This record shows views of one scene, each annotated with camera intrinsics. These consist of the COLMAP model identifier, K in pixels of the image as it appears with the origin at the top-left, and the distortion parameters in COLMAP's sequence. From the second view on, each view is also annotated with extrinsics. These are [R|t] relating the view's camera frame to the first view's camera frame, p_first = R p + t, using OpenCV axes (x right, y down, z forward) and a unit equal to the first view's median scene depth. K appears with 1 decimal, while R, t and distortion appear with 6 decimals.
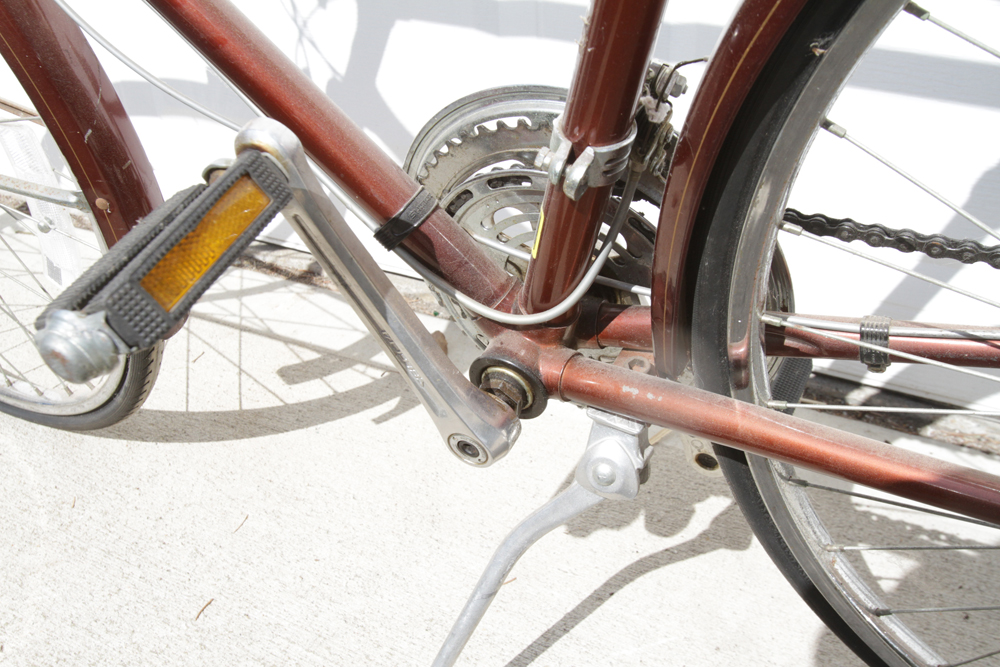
lens RADIAL K [[1078.4, 0, 500.8], [0, 1078.4, 332.8], [0, 0, 1]] dist [-0.112865, 0.000000]
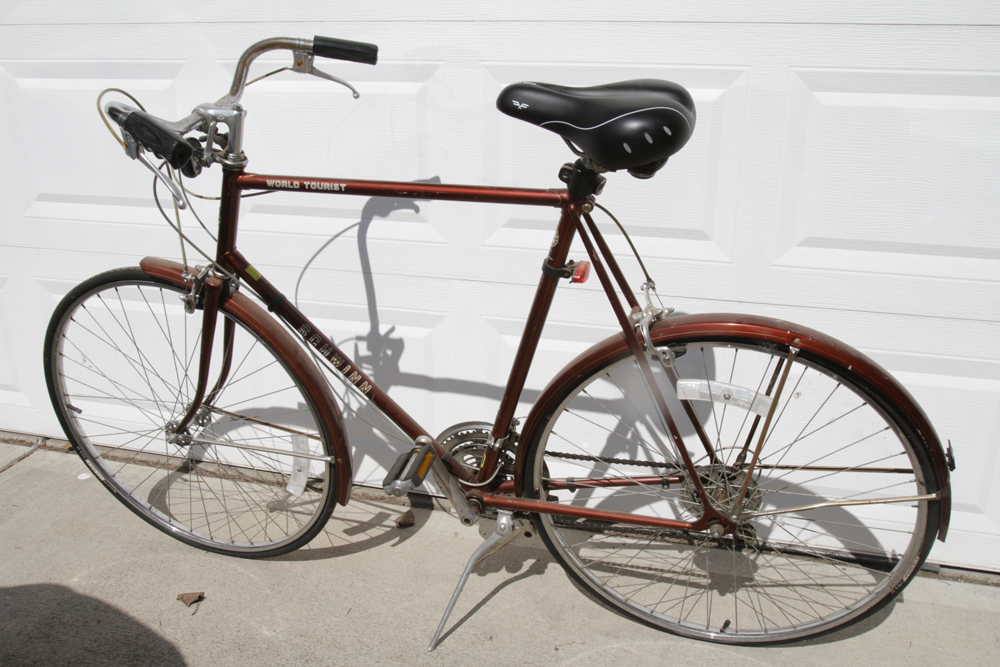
lens RADIAL K [[894.3, 0, 500.3], [0, 894.3, 336.0], [0, 0, 1]] dist [-0.020660, 0.000836]
pose [[0.977743, -0.022958, 0.208547, -0.497250], [0.074545, 0.967152, -0.243024, 0.227141], [-0.196118, 0.253161, 0.947337, -1.901597]]
